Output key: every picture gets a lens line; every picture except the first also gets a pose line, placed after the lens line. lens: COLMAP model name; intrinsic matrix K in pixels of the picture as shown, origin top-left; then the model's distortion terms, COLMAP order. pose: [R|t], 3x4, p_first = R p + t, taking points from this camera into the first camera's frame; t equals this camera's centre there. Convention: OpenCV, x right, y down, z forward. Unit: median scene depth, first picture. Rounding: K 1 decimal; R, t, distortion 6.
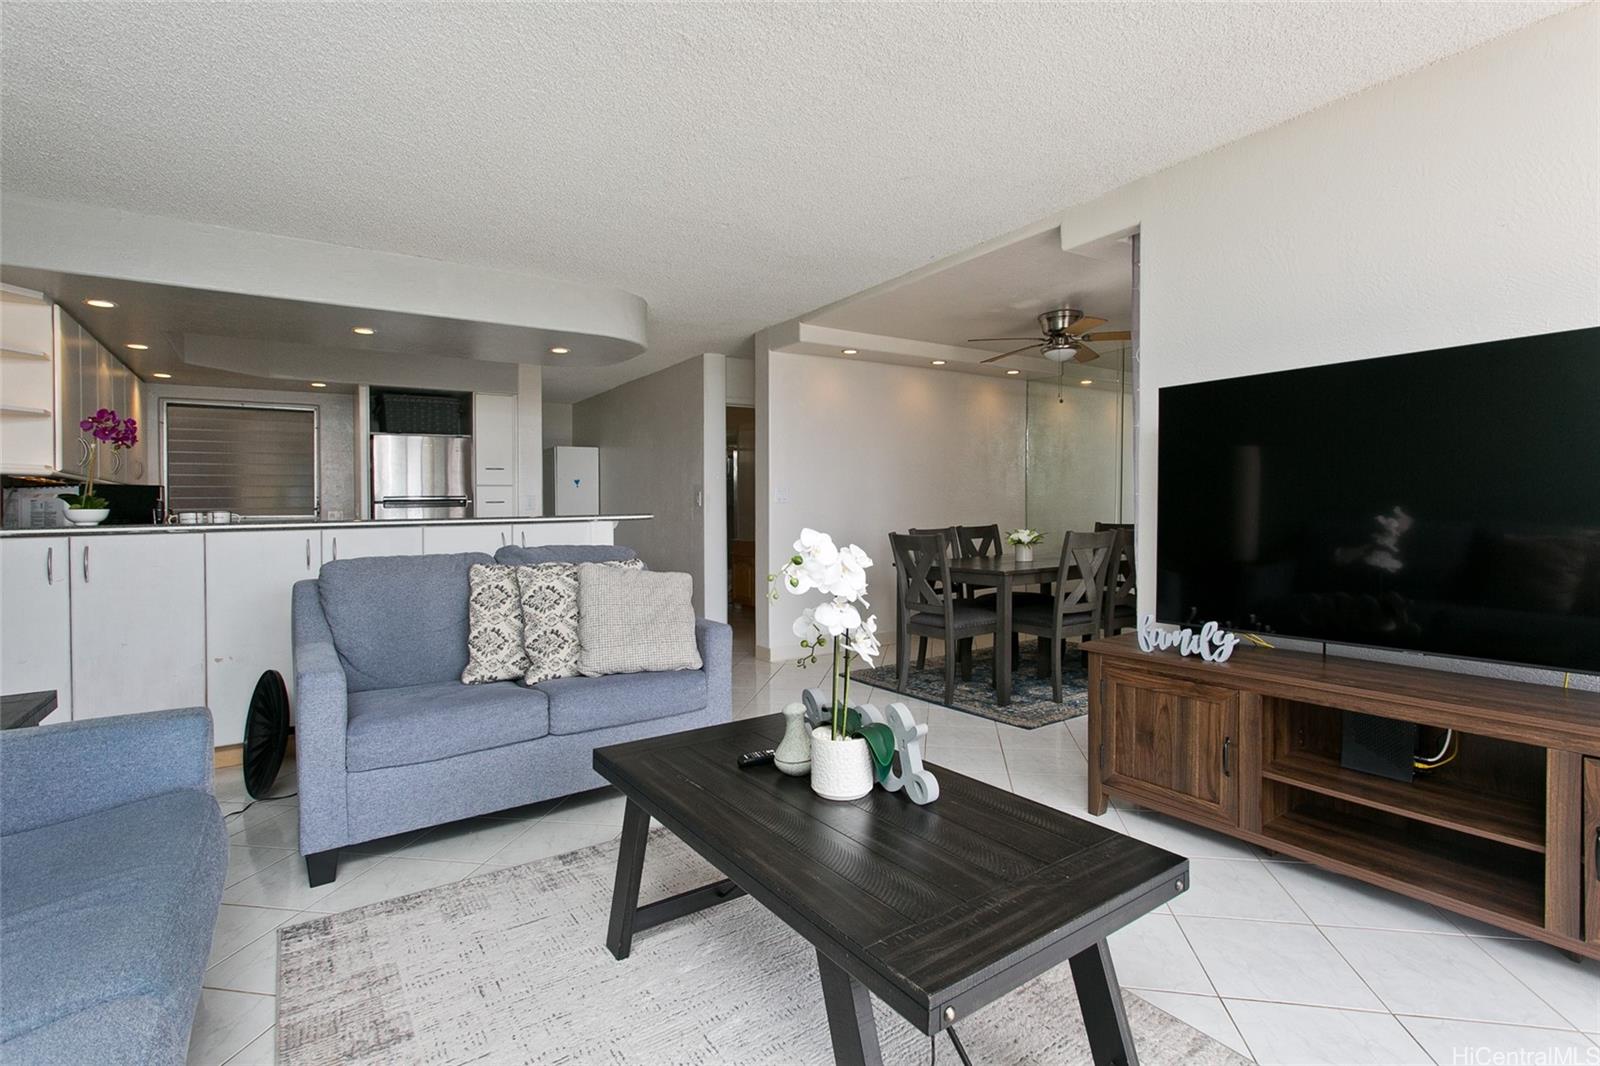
lens RADIAL K [[759.5, 0, 795.1], [0, 759.5, 508.7], [0, 0, 1]] dist [-0.000186, 0.000190]
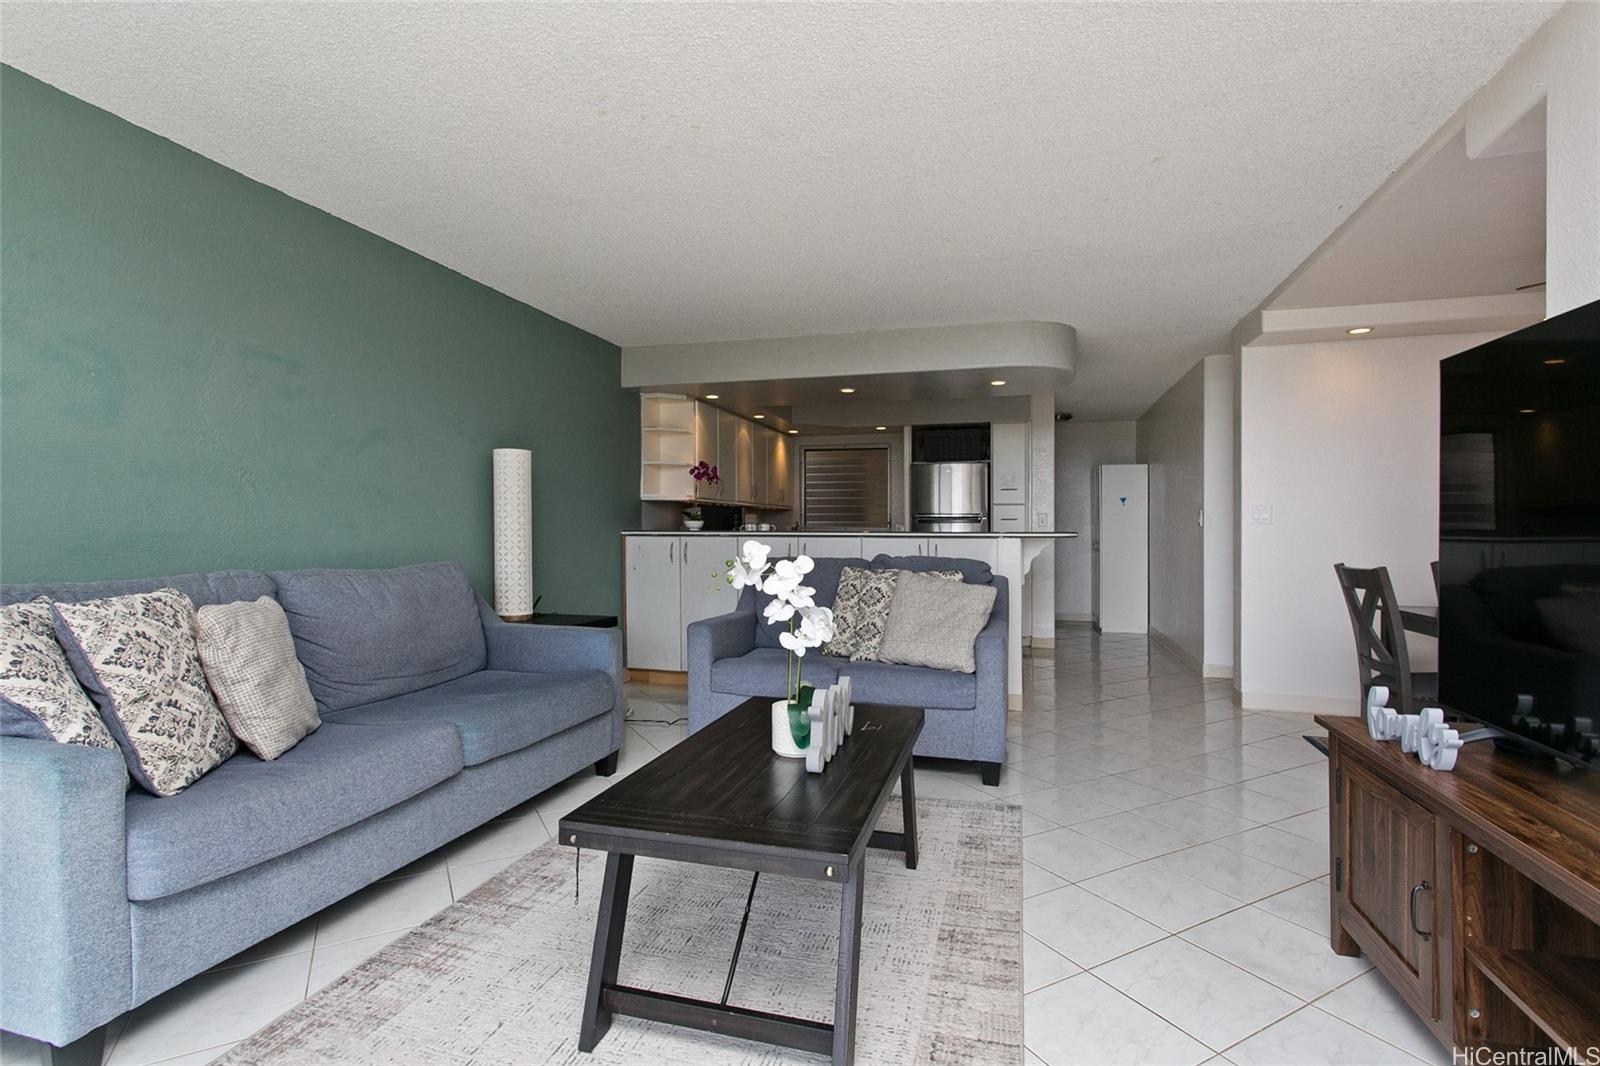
lens RADIAL K [[758.8, 0, 796.6], [0, 758.8, 528.4], [0, 0, 1]] dist [-0.000642, 0.000121]
pose [[0.637506, 0.019682, -0.770194, 0.435025], [-0.016401, 0.999794, 0.011973, -0.005663], [0.770271, 0.004999, 0.637697, 0.083751]]
